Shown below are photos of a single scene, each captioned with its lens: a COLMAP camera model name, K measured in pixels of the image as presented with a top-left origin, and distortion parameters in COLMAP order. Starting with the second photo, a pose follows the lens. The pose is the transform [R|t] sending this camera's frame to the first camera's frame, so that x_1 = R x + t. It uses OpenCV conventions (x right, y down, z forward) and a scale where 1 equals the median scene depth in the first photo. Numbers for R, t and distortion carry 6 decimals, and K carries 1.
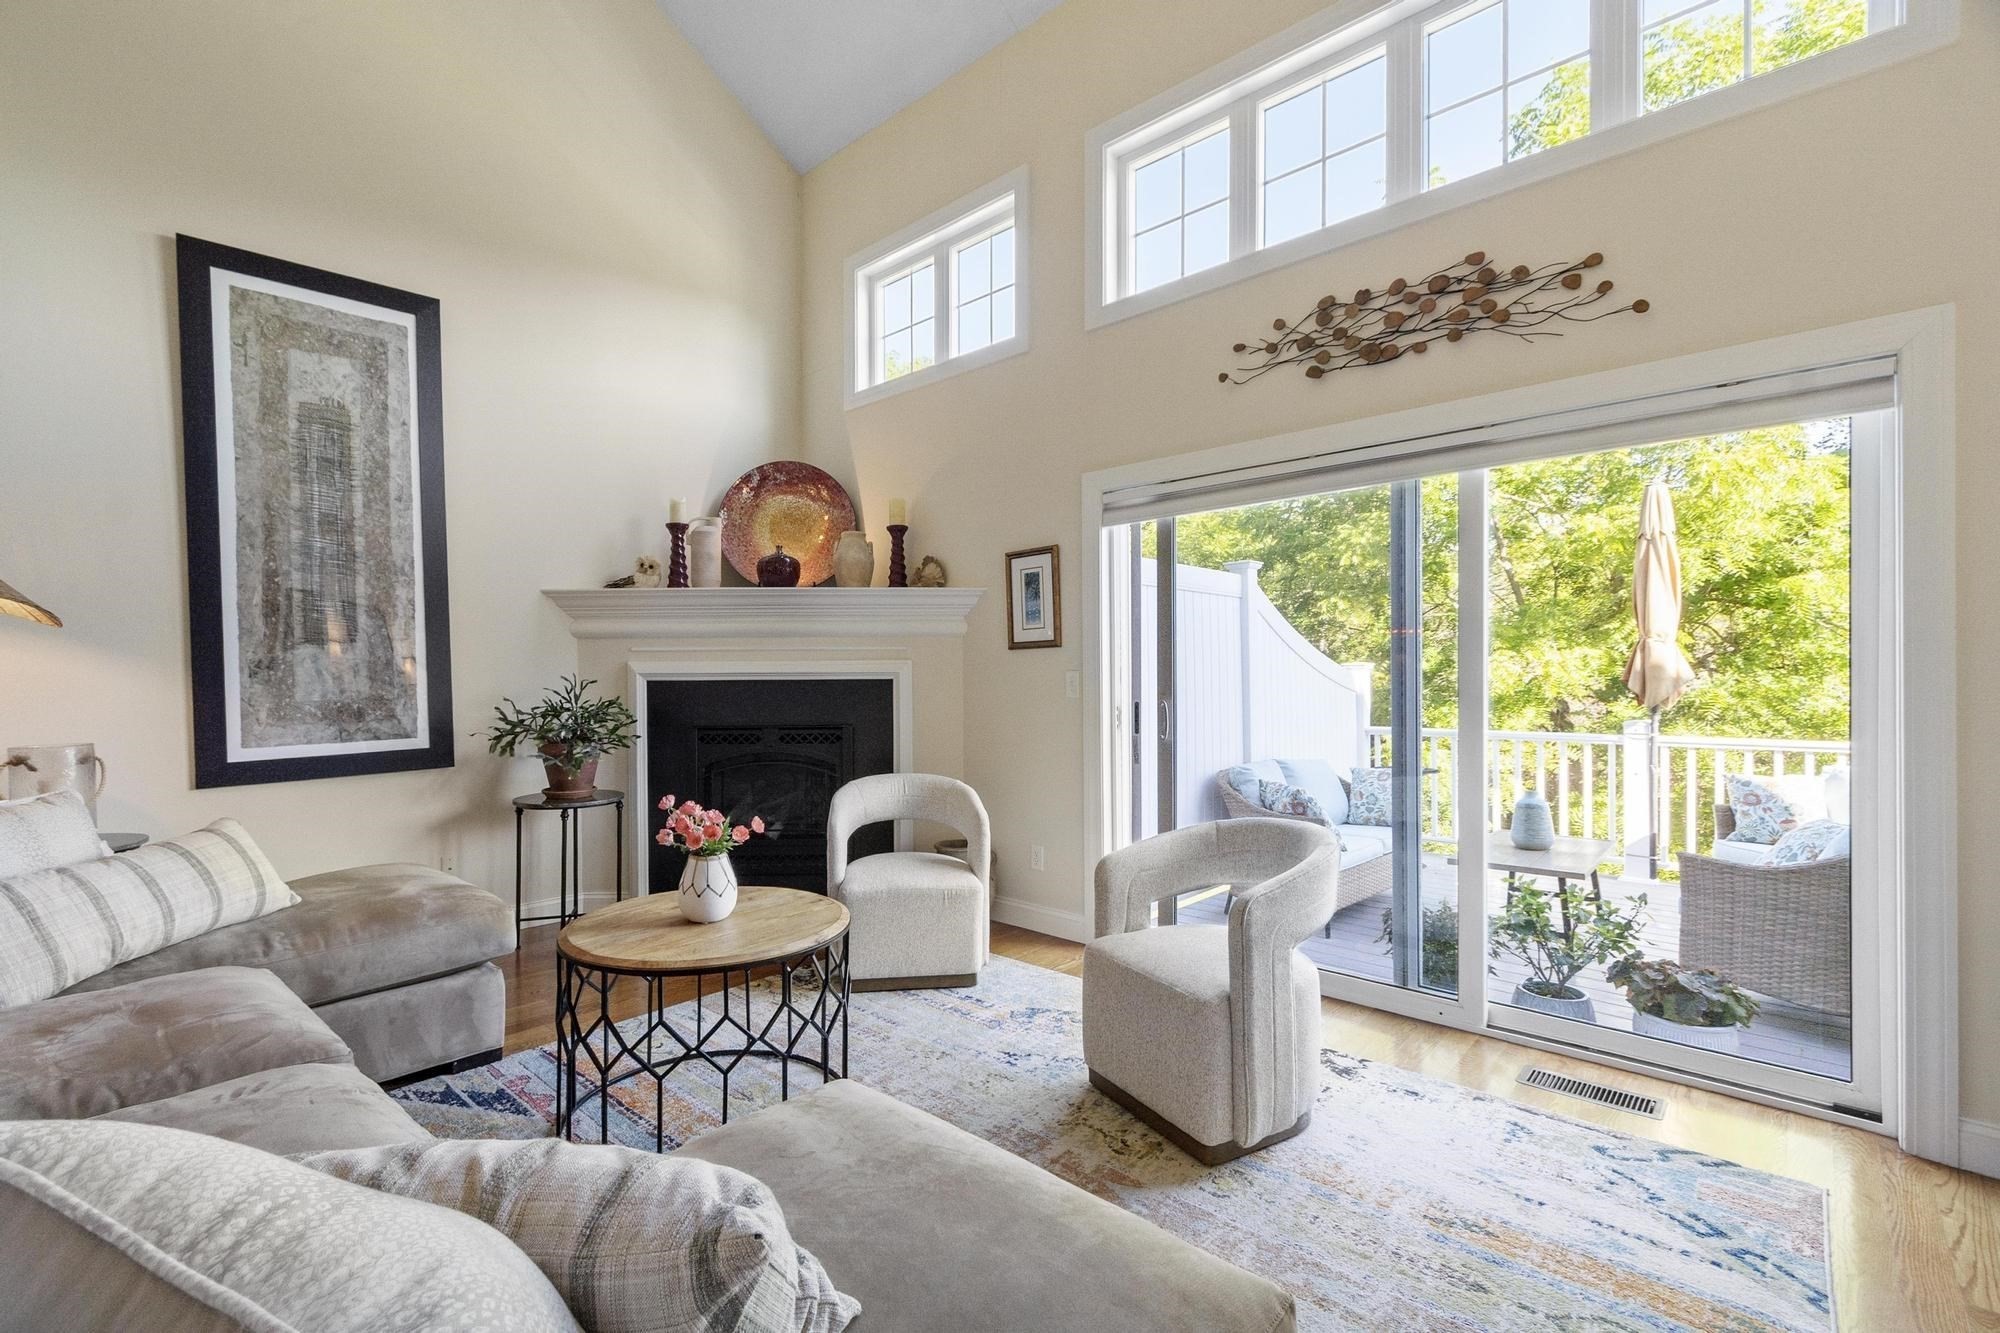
lens RADIAL K [[884.1, 0, 981.8], [0, 884.1, 673.0], [0, 0, 1]] dist [0.012302, -0.000963]
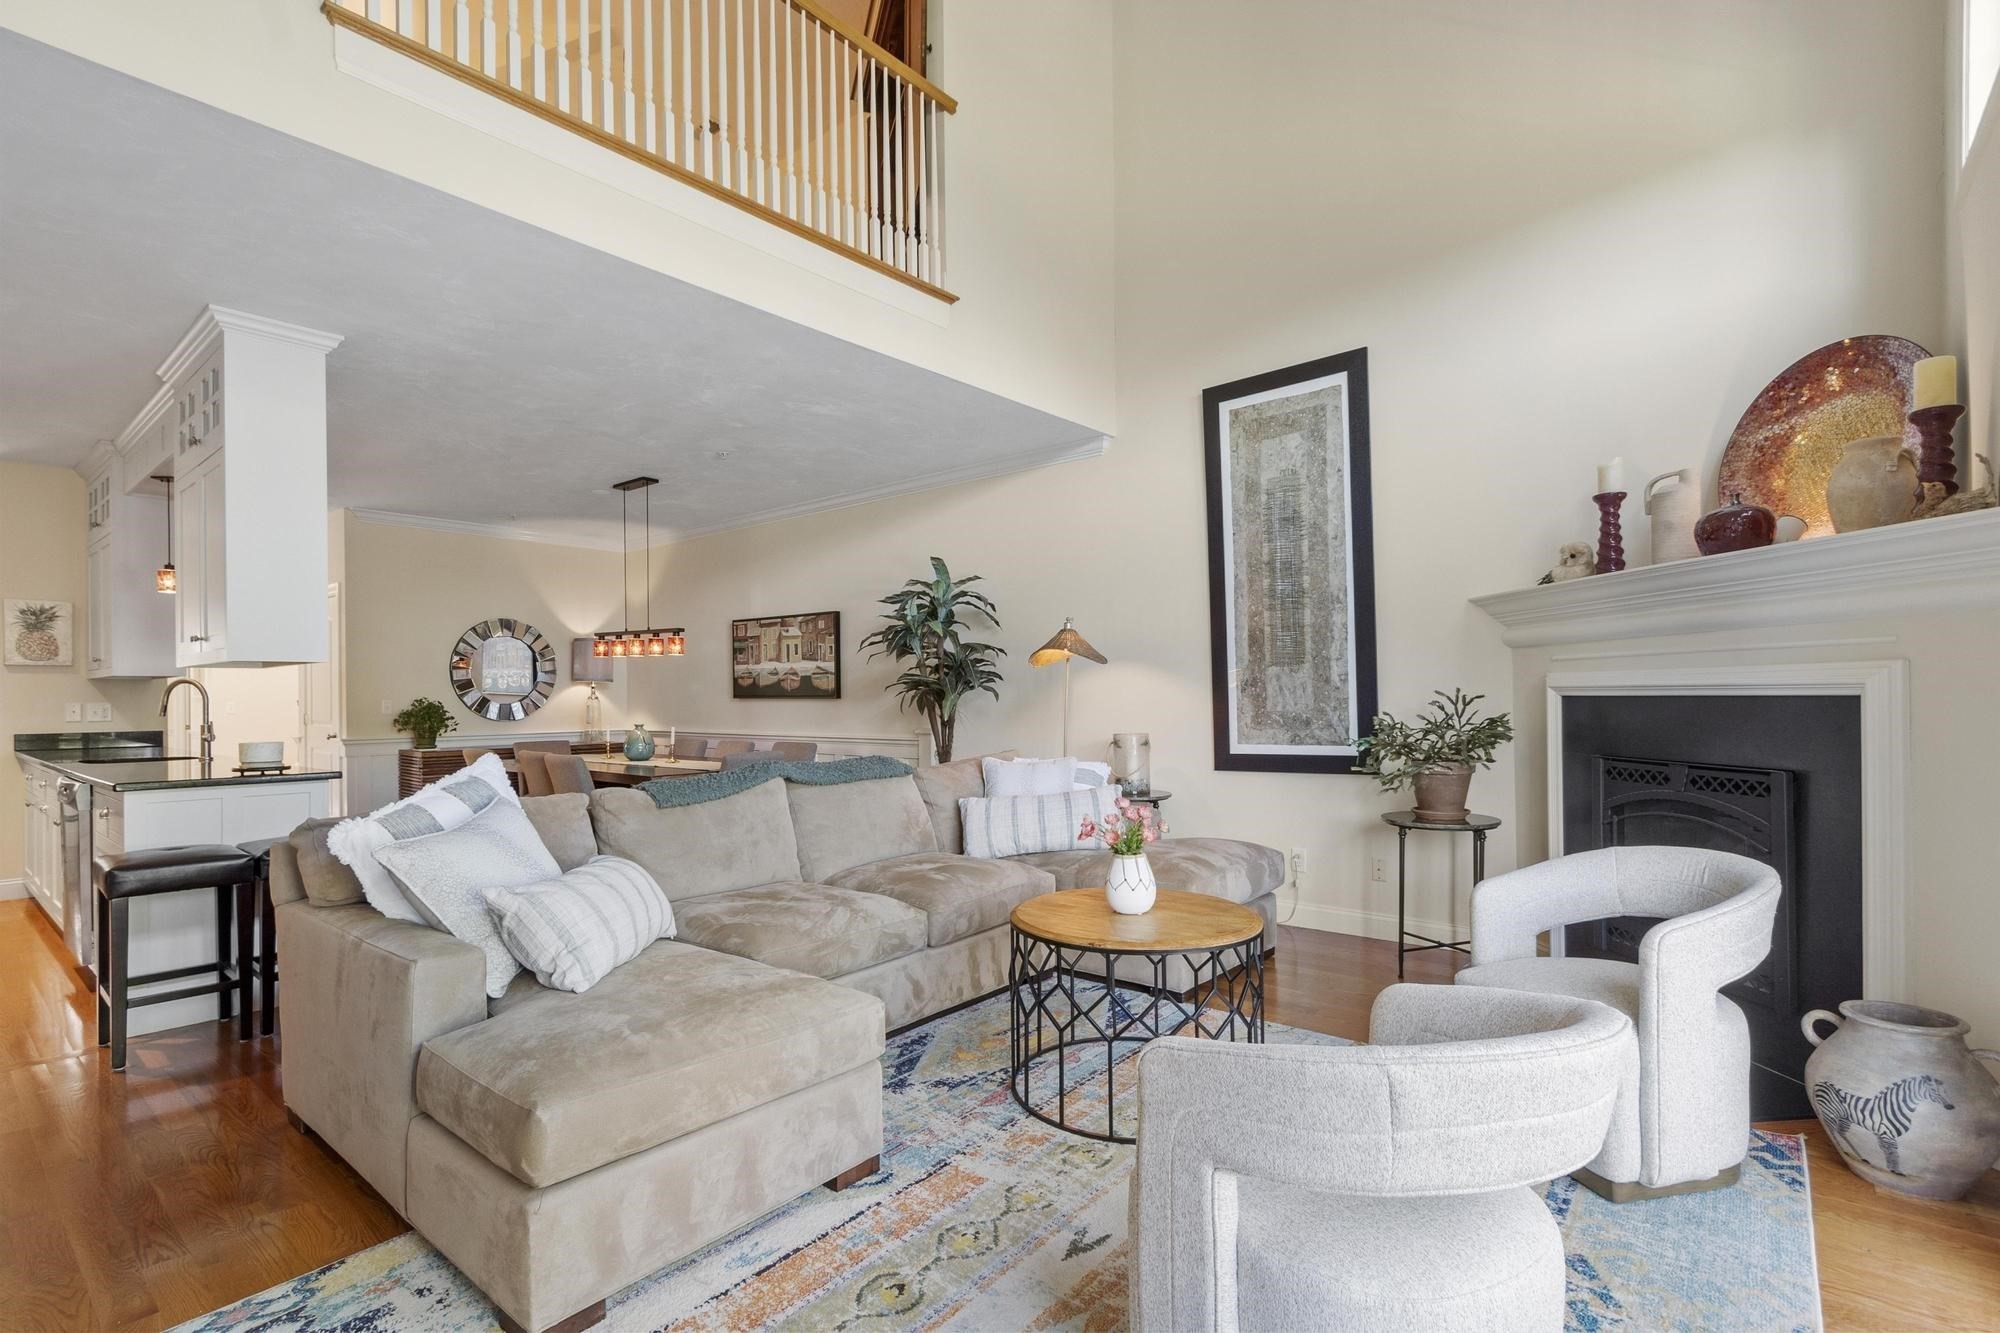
lens RADIAL K [[936.0, 0, 946.8], [0, 936.0, 697.1], [0, 0, 1]] dist [0.011917, -0.000272]
pose [[0.039341, 0.006490, -0.999205, 0.543785], [0.010212, 0.999924, 0.006897, -0.002193], [0.999174, -0.010476, 0.039272, 0.449337]]
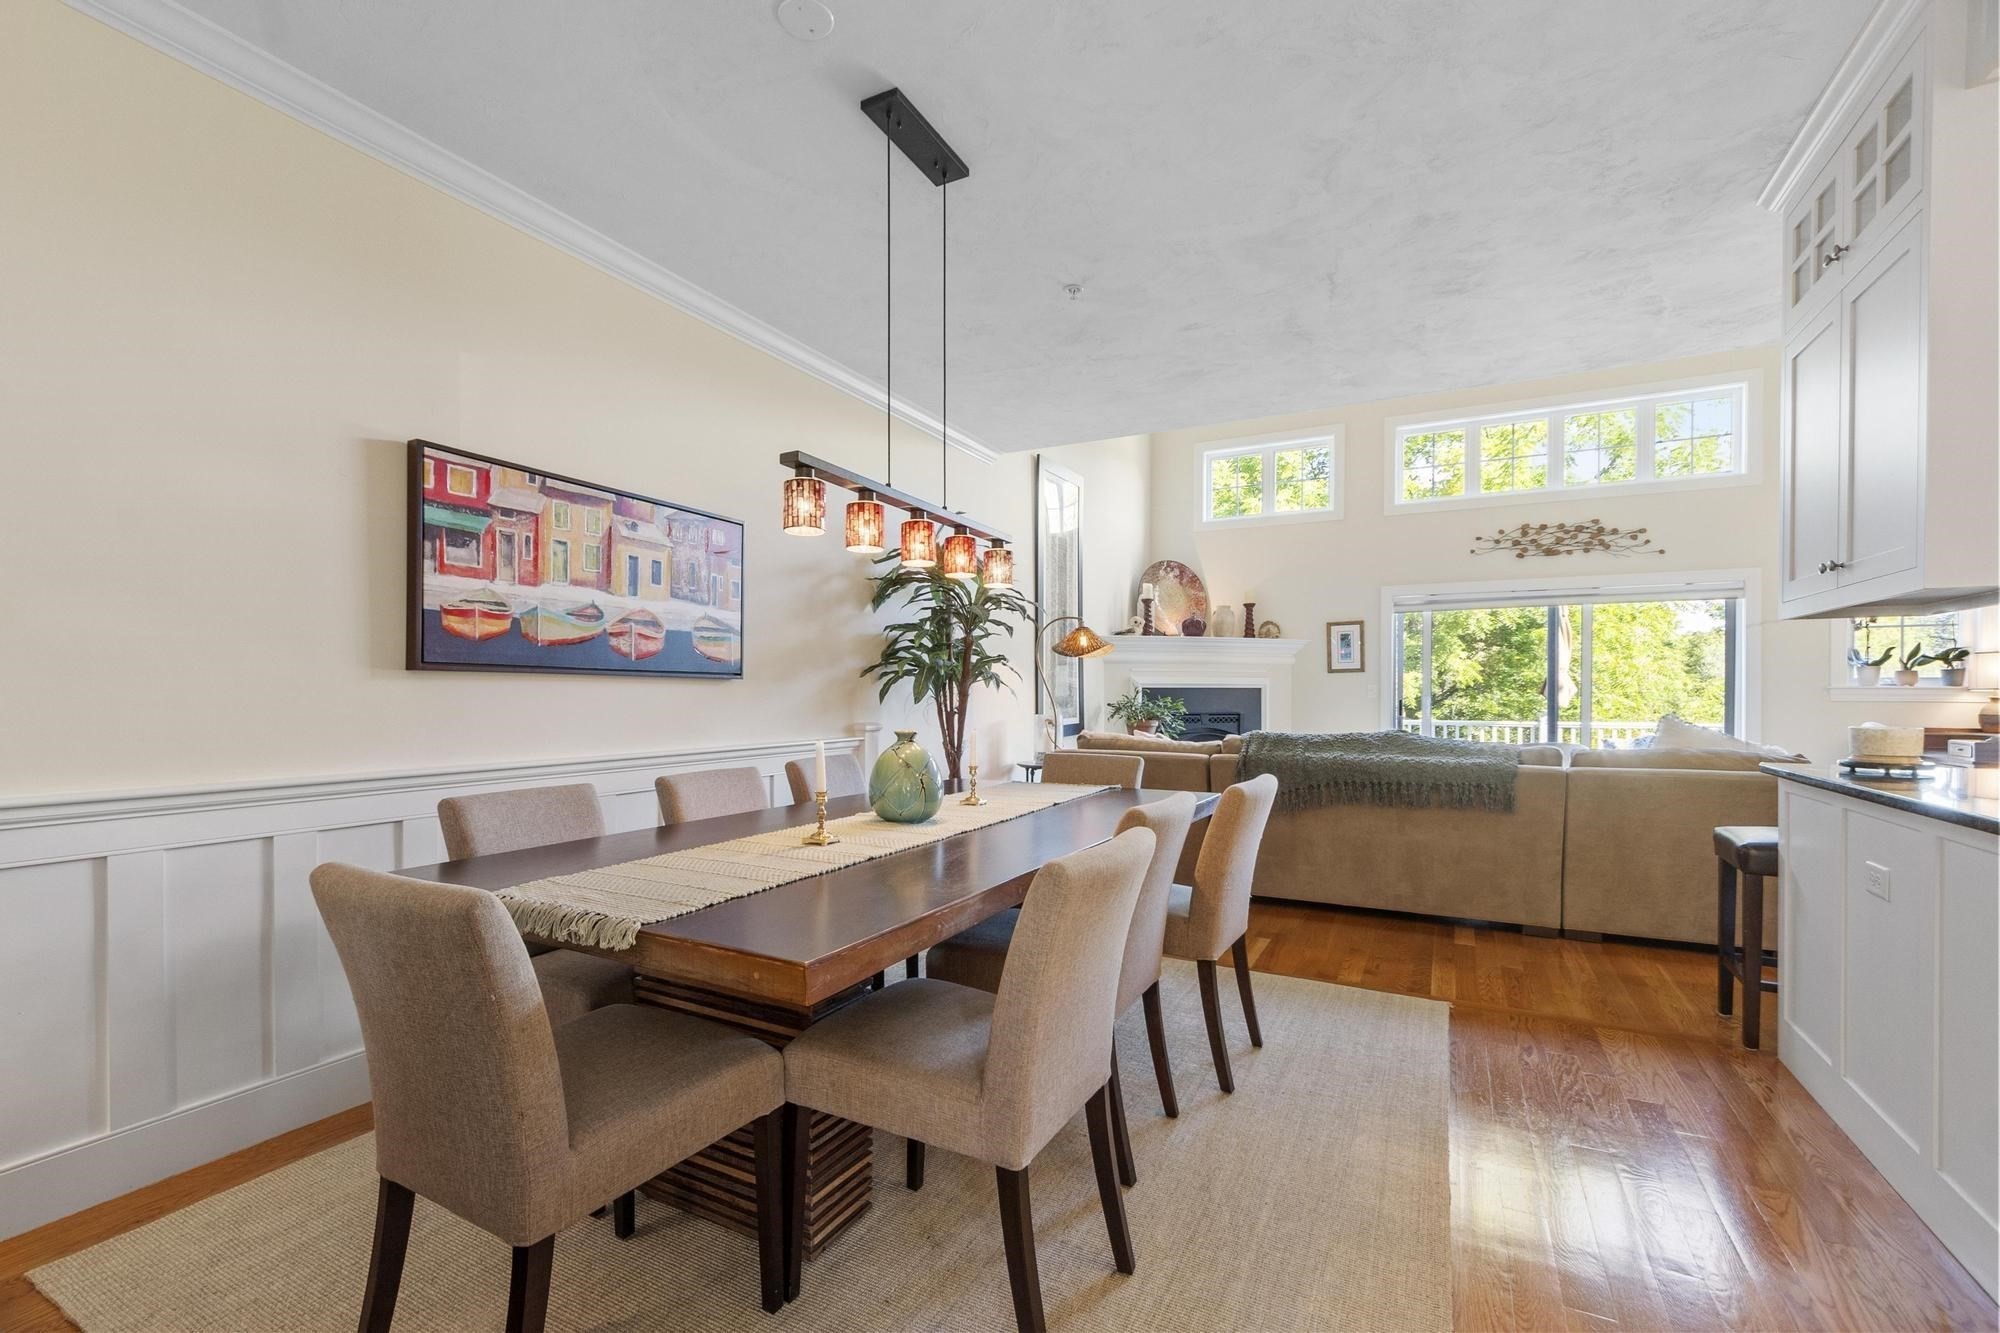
lens RADIAL K [[884.1, 0, 974.7], [0, 884.1, 698.5], [0, 0, 1]] dist [0.012302, -0.000963]
pose [[0.962453, 0.005873, 0.271386, -1.348187], [-0.008183, 0.999939, 0.007382, 0.023295], [-0.271327, -0.009326, 0.962442, -0.705041]]
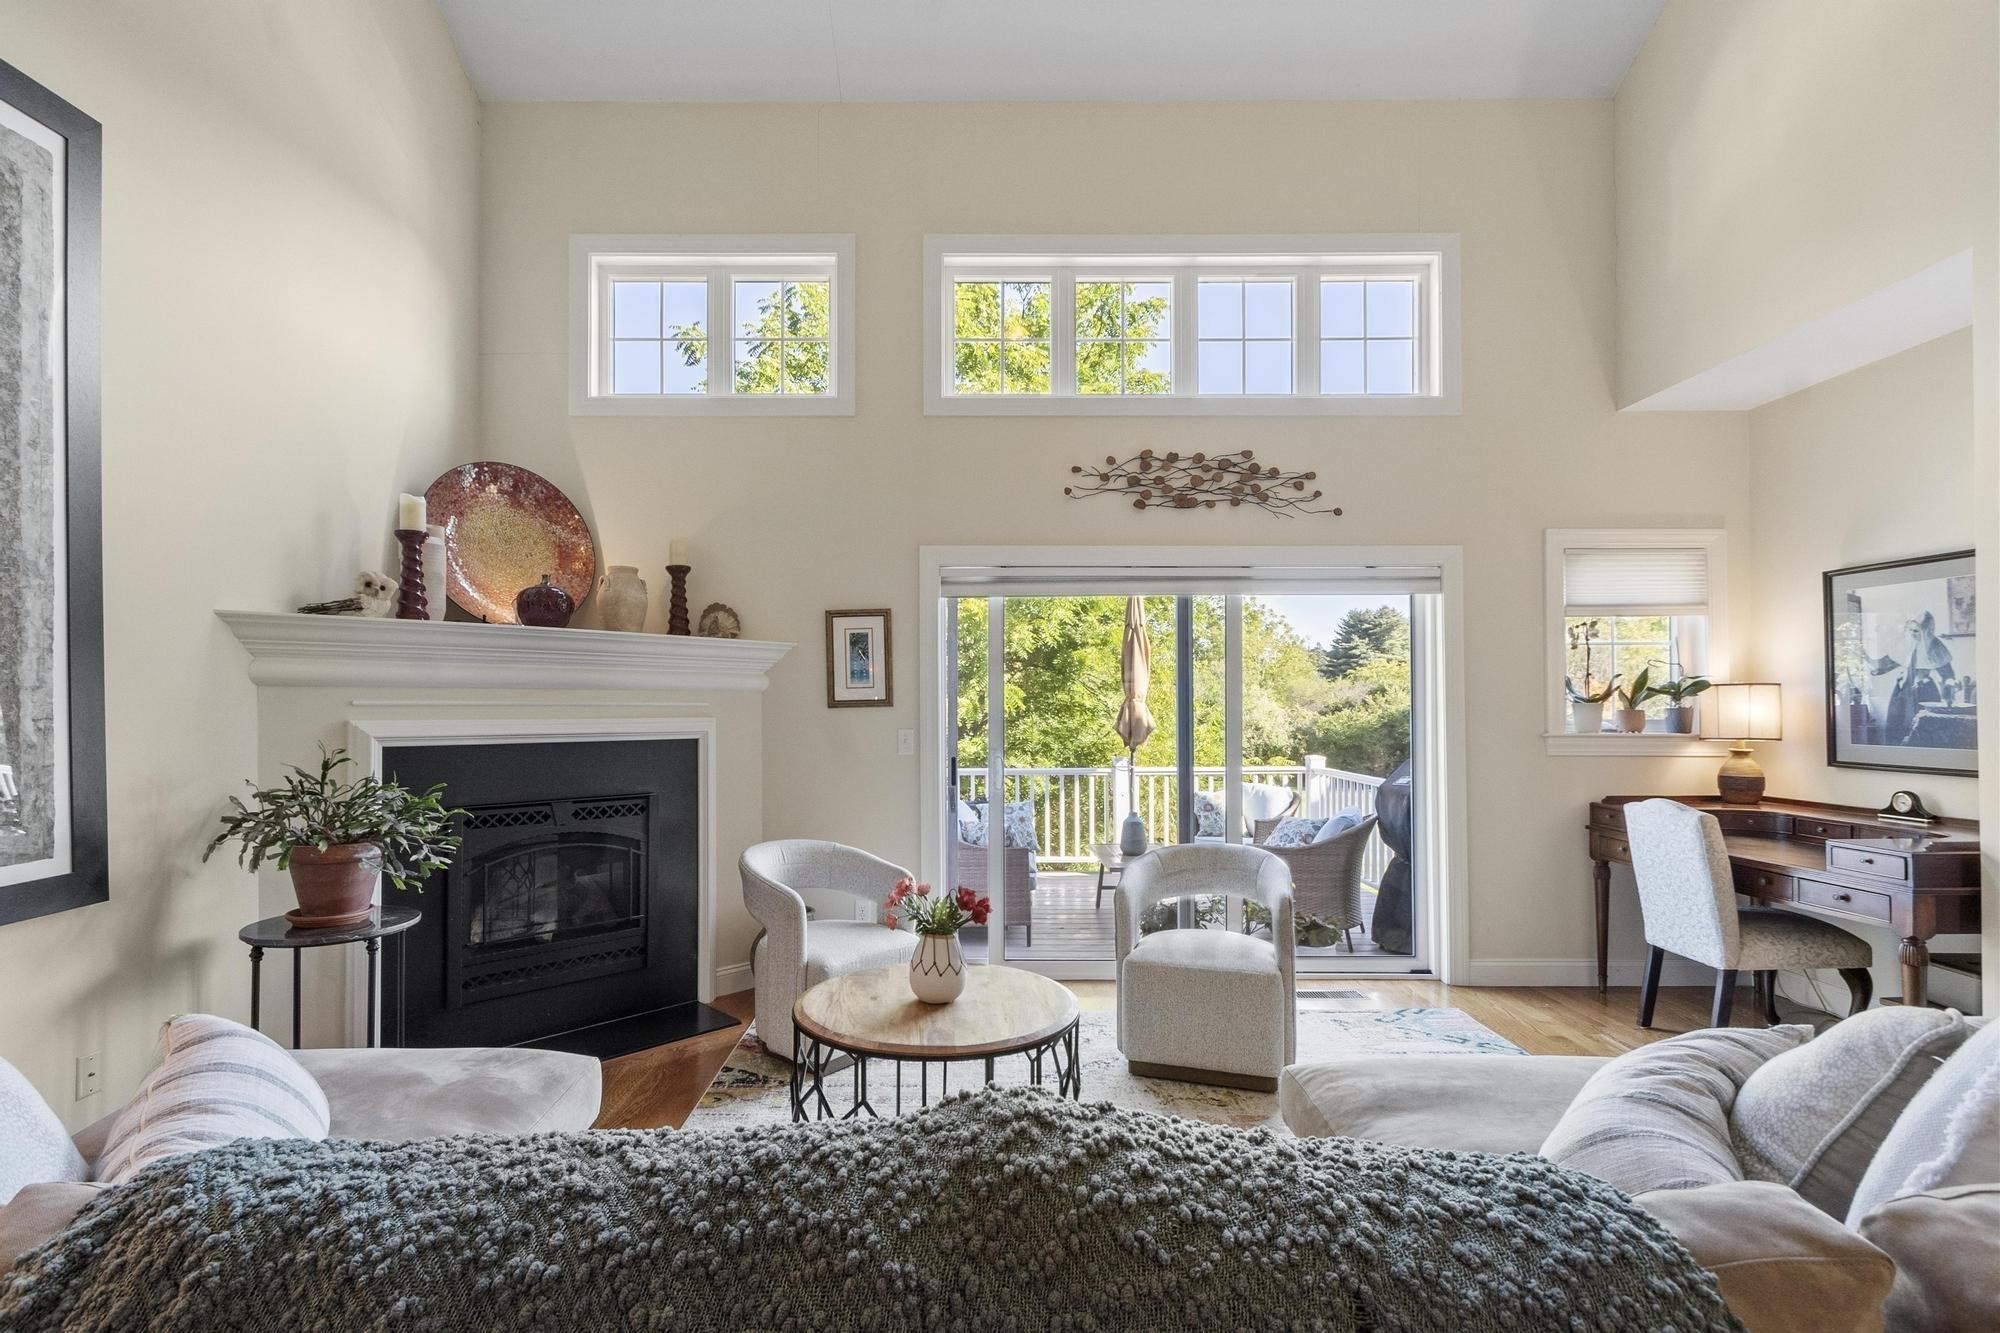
lens RADIAL K [[936.0, 0, 962.6], [0, 936.0, 690.0], [0, 0, 1]] dist [0.011917, -0.000272]
pose [[0.727629, 0.018622, 0.685718, -0.638577], [-0.003851, 0.999727, -0.023063, -0.024637], [-0.685960, 0.014140, 0.727502, 0.142157]]
